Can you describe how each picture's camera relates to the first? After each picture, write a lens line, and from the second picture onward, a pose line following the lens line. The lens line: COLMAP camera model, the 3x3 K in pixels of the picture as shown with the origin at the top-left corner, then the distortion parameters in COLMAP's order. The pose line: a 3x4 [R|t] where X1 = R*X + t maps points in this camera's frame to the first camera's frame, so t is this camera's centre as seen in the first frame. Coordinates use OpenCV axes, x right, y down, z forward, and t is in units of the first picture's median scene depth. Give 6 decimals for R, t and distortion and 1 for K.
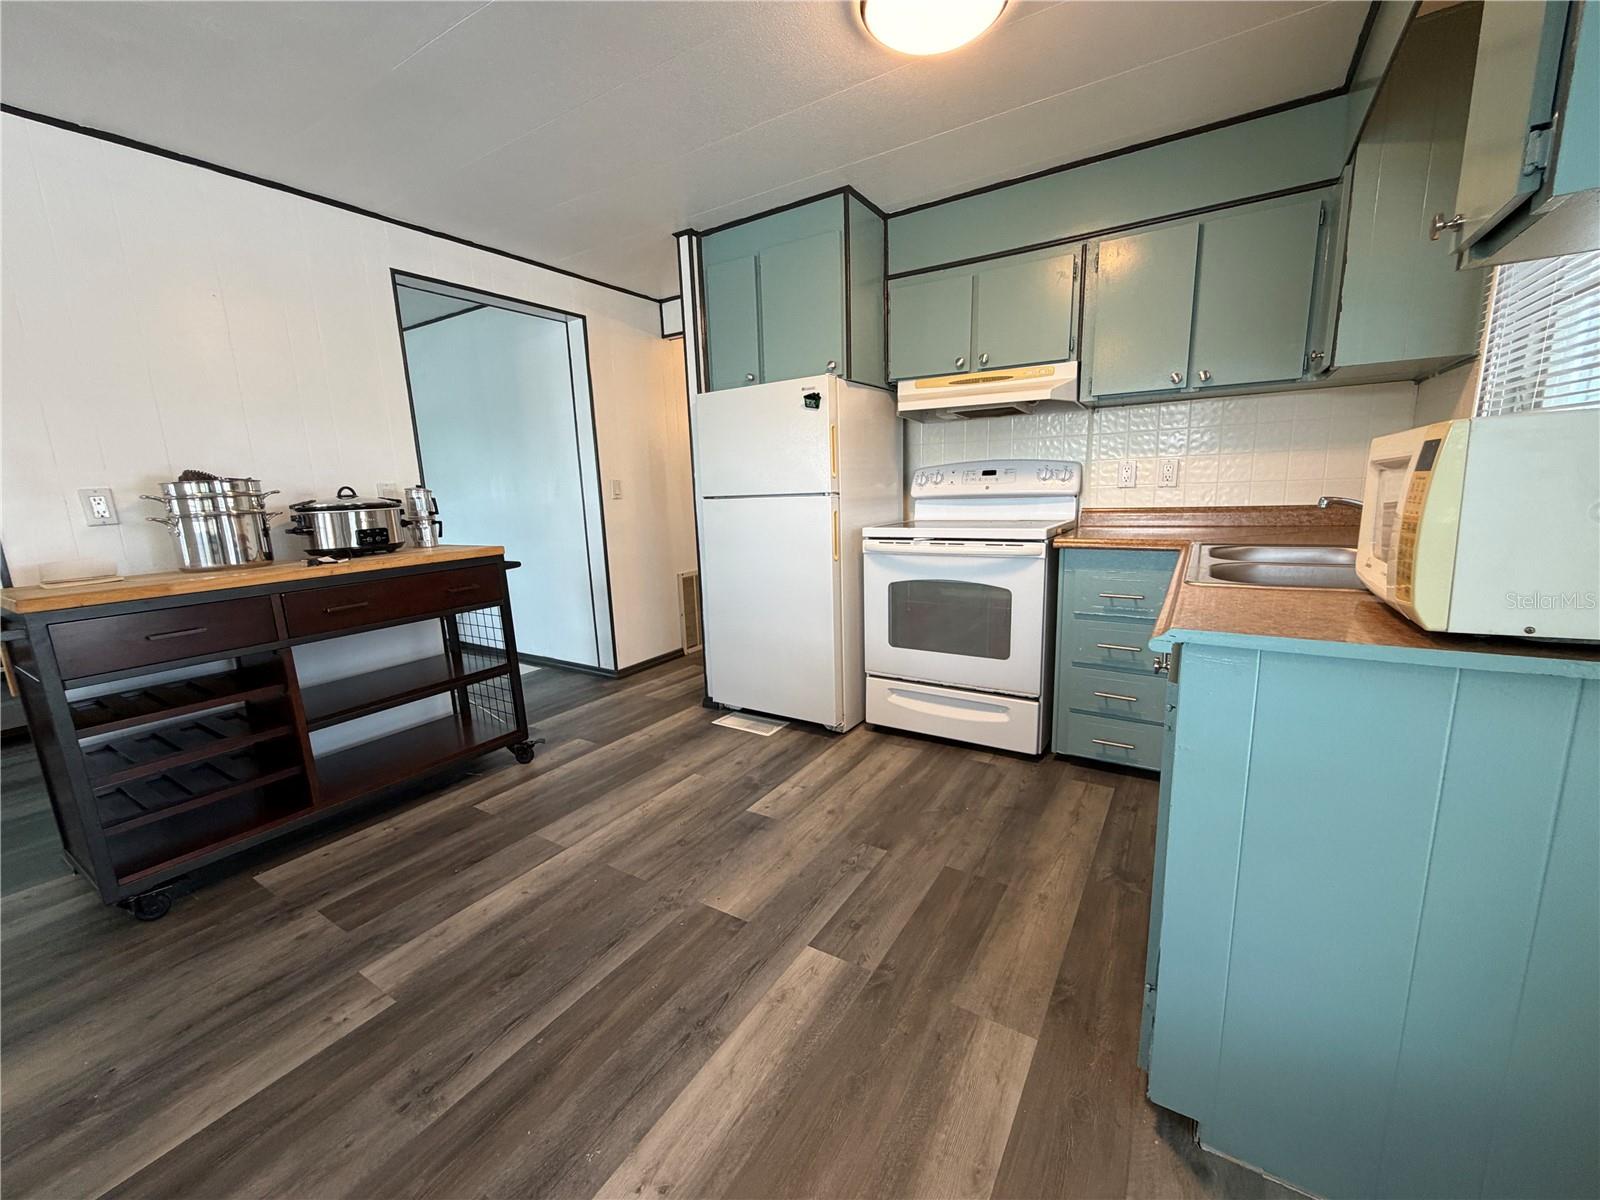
lens RADIAL K [[640.7, 0, 799.7], [0, 640.7, 599.8], [0, 0, 1]] dist [-0.001469, 0.000295]
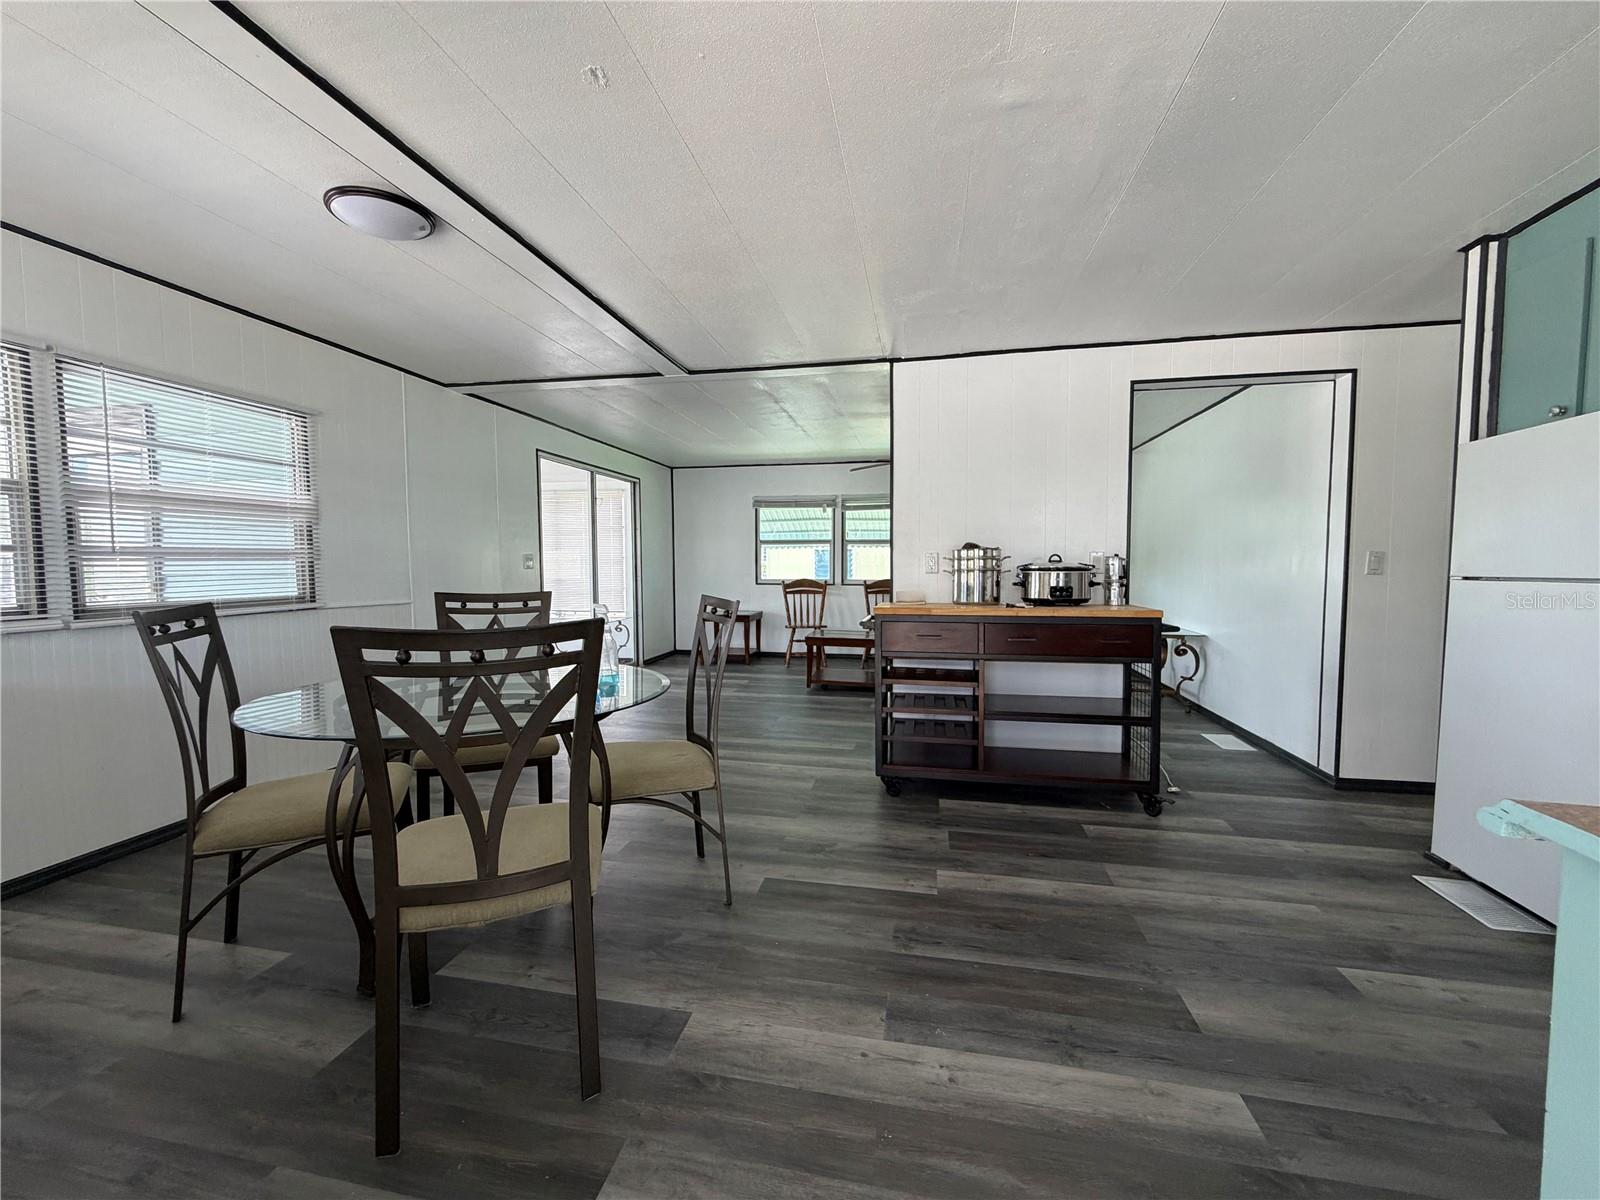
lens RADIAL K [[640.7, 0, 789.7], [0, 640.7, 598.2], [0, 0, 1]] dist [-0.001469, 0.000295]
pose [[0.345134, 0.084325, -0.934758, 0.361810], [-0.179748, 0.983459, 0.022351, -0.015331], [0.921180, 0.160306, 0.354582, 0.023668]]
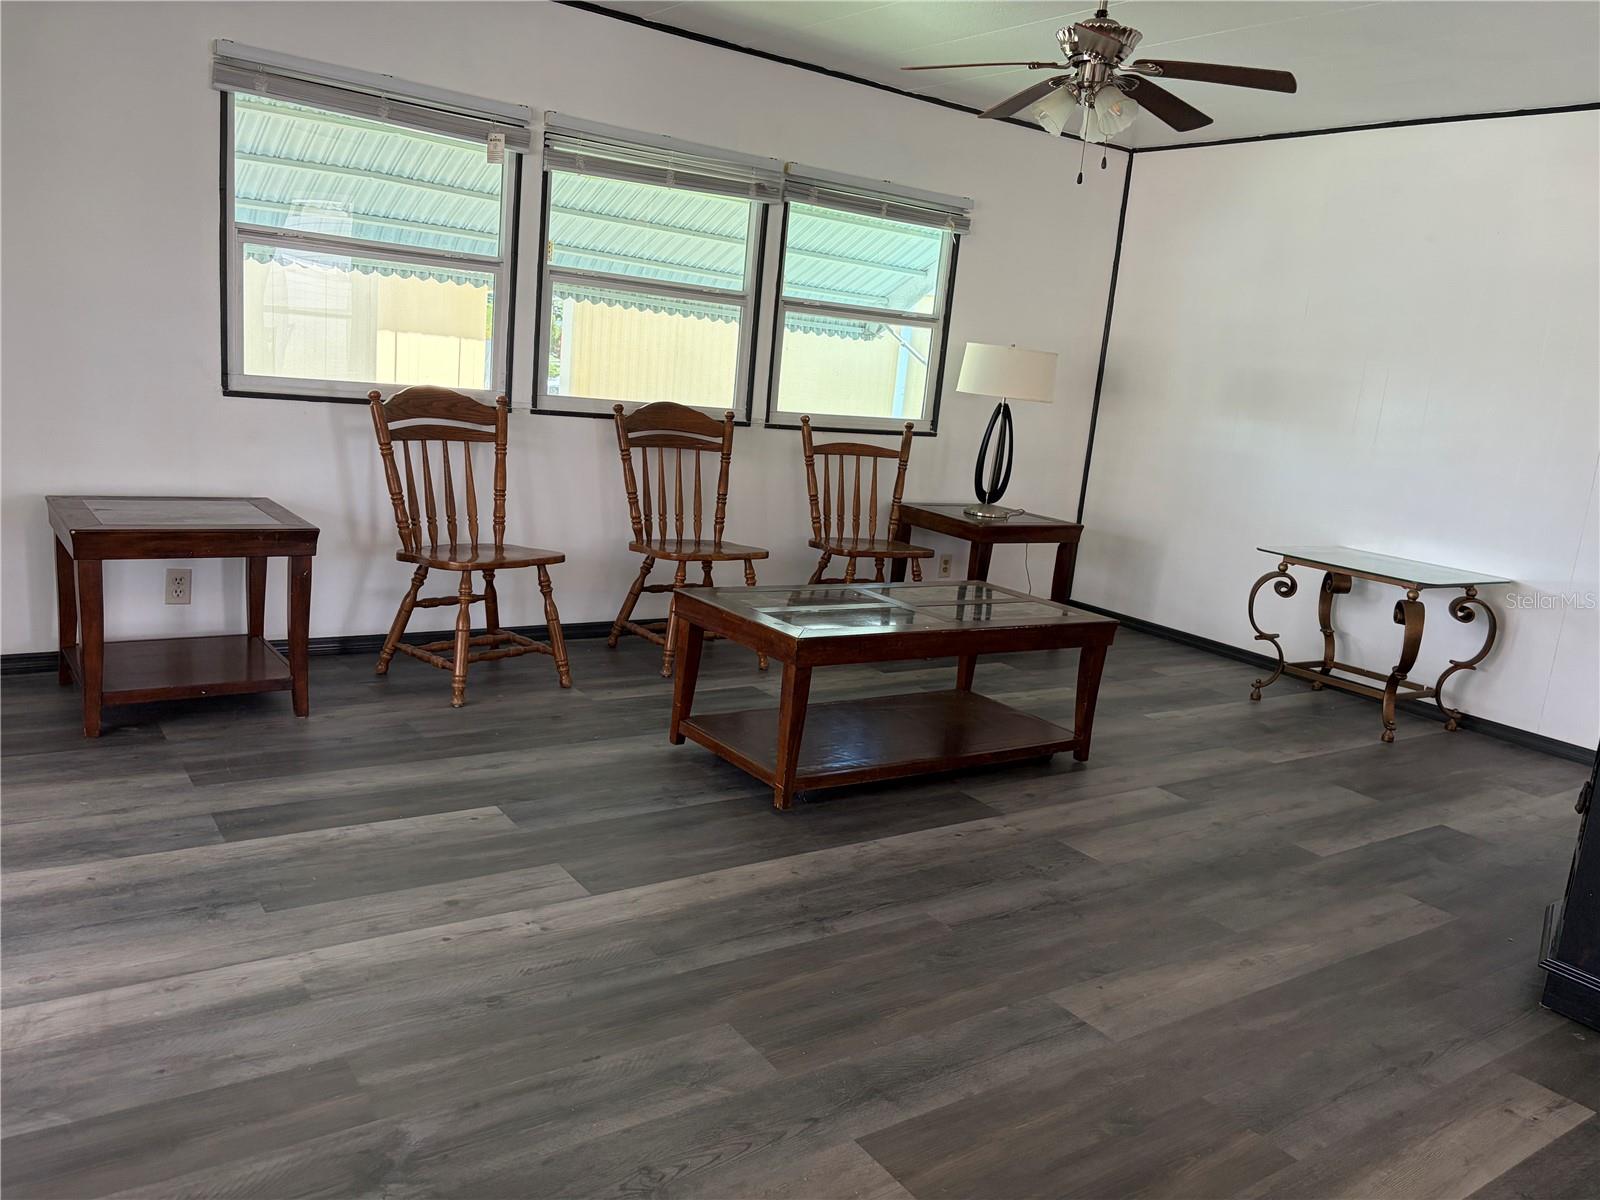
lens RADIAL K [[1213.1, 0, 806.2], [0, 1213.1, 615.5], [0, 0, 1]] dist [0.054610, -0.063381]
pose [[0.914659, 0.195796, -0.353642, -1.338331], [-0.189948, 0.980440, 0.051545, 0.073397], [0.356817, 0.020028, 0.933960, -0.243567]]
